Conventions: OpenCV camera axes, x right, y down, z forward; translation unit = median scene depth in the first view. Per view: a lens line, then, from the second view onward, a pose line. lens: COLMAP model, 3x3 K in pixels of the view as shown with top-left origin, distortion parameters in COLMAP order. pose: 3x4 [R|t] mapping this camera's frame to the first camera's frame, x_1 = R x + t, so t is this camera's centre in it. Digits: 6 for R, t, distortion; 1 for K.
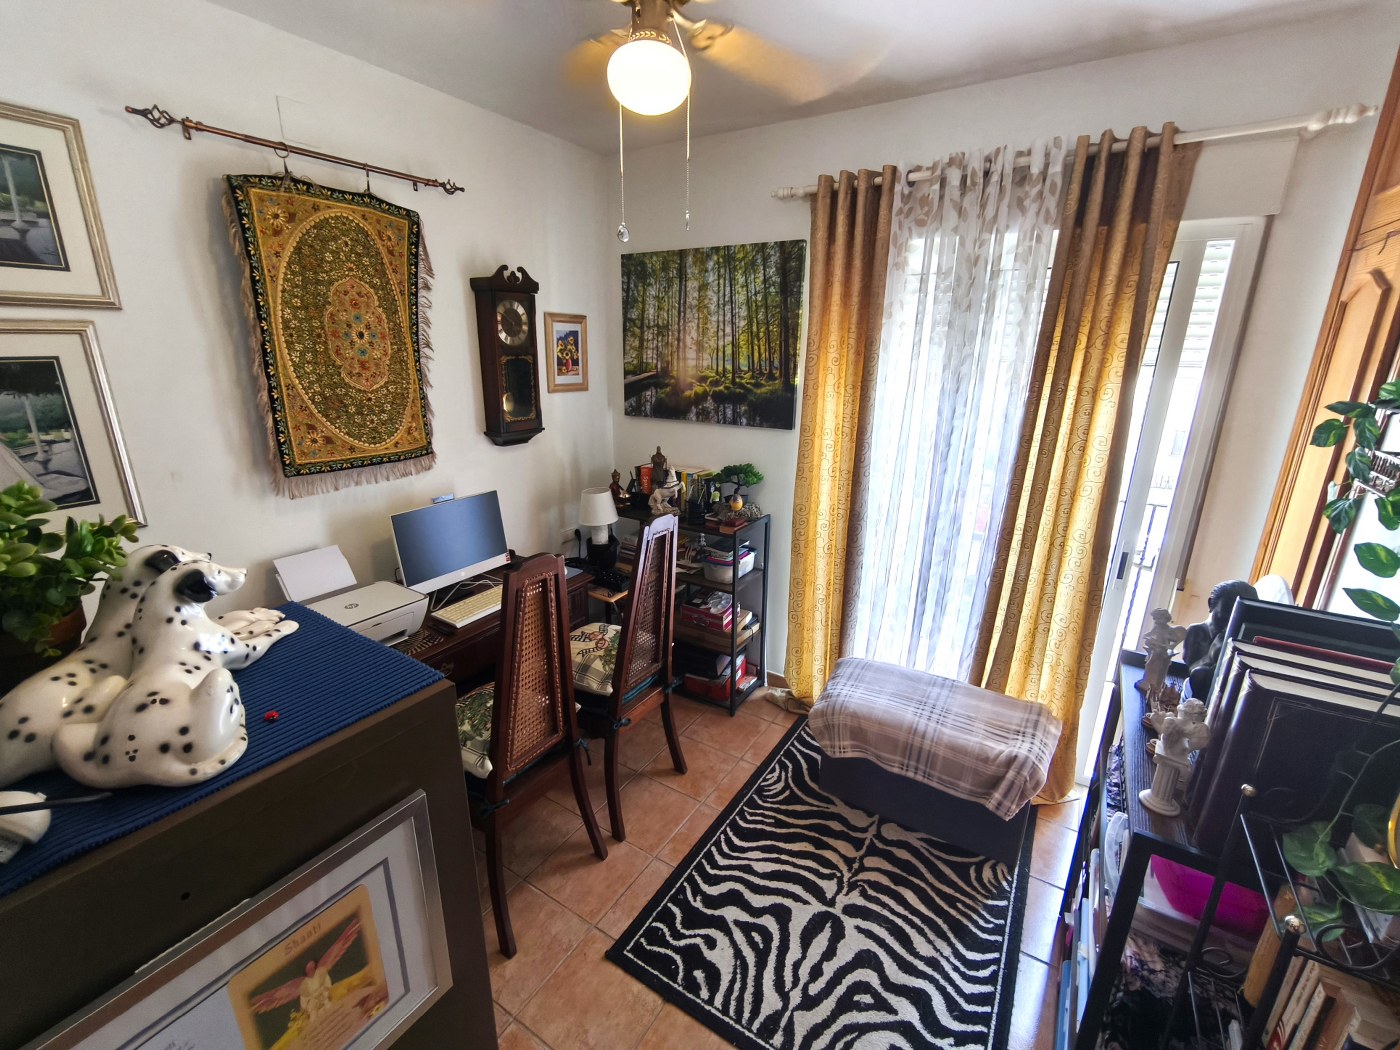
lens RADIAL K [[602.4, 0, 700.0], [0, 602.4, 525.0], [0, 0, 1]] dist [-0.000329, 0.000202]
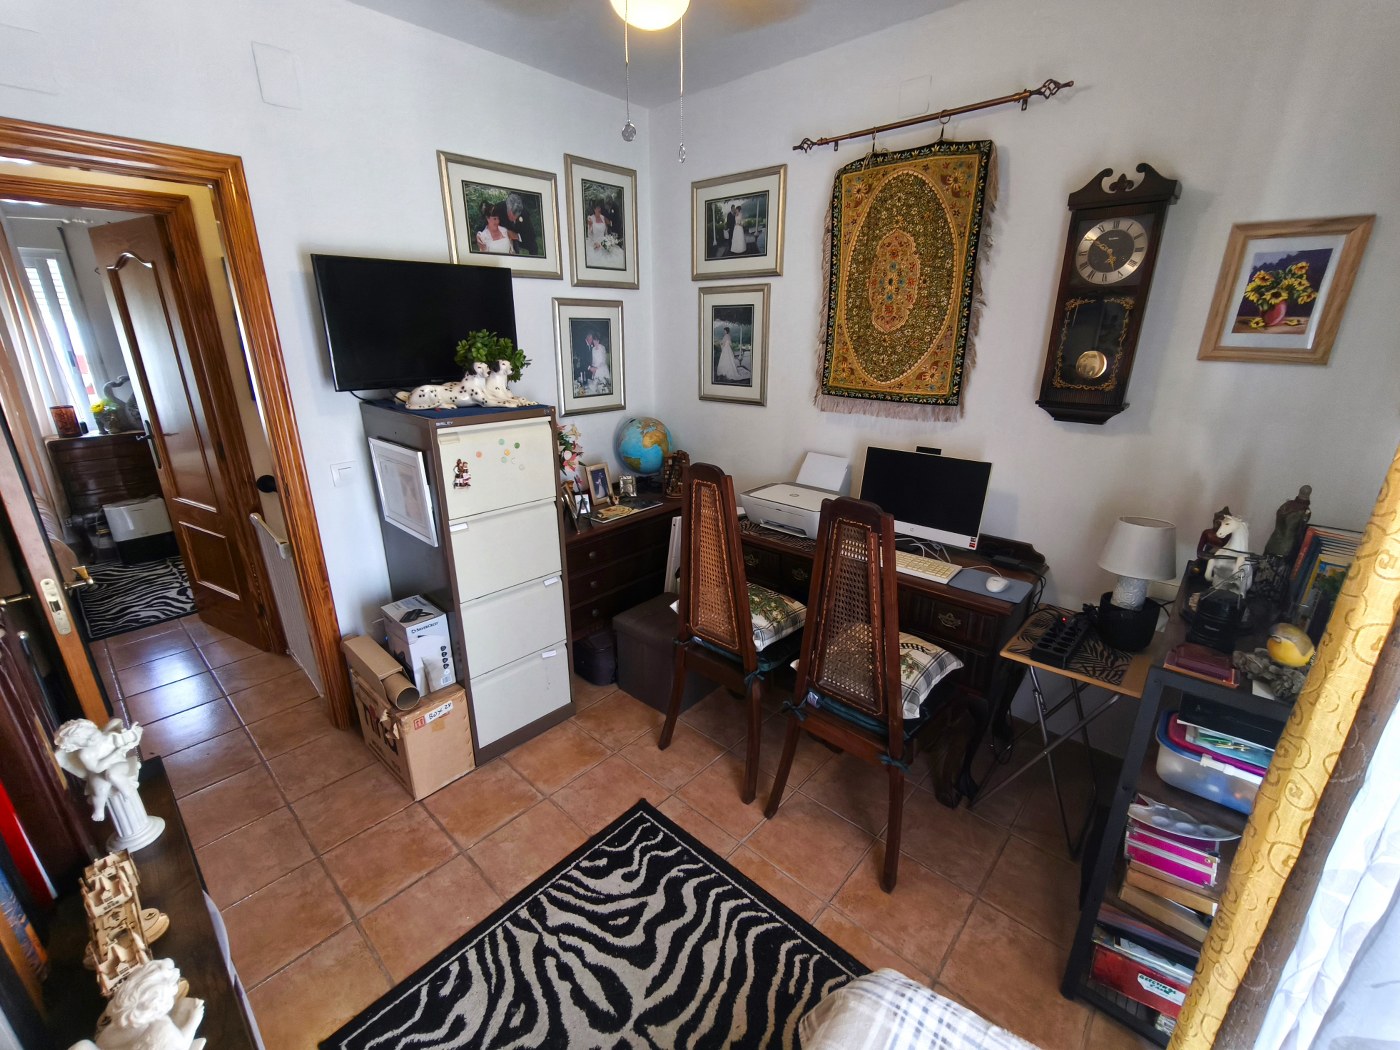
lens RADIAL K [[597.9, 0, 693.0], [0, 597.9, 520.6], [0, 0, 1]] dist [-0.001336, 0.000210]
pose [[-0.176432, 0.299726, -0.937569, 0.727750], [-0.284931, 0.896180, 0.340113, -0.202981], [0.942171, 0.327149, -0.072714, 0.938011]]
